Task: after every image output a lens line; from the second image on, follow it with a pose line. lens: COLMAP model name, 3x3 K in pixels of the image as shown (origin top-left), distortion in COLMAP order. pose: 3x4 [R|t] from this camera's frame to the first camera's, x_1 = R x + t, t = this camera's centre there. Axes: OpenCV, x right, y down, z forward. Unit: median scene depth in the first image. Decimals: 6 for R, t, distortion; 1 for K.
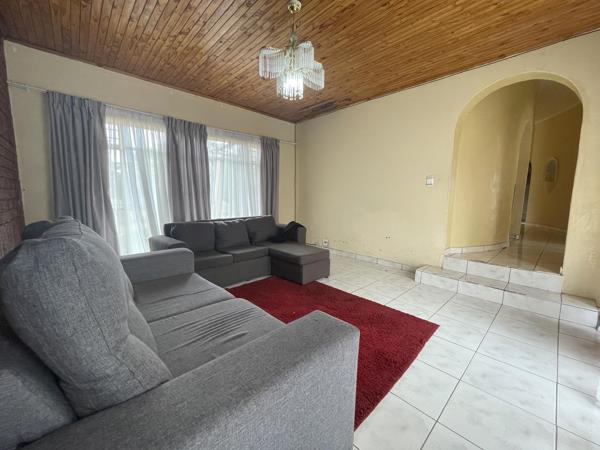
lens RADIAL K [[244.7, 0, 300.0], [0, 244.7, 225.0], [0, 0, 1]] dist [-0.009966, 0.000131]
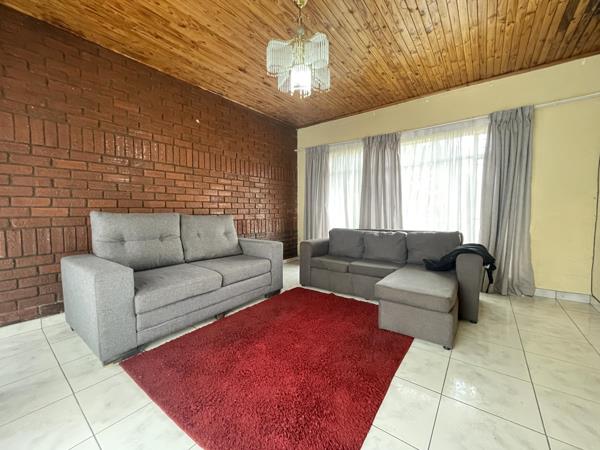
lens RADIAL K [[241.5, 0, 300.0], [0, 241.5, 225.0], [0, 0, 1]] dist [-0.002198, -0.000304]
pose [[0.165371, 0.058173, -0.984514, 0.538207], [-0.097916, 0.994295, 0.042304, -0.049979], [0.981359, 0.089404, 0.170123, 0.524870]]
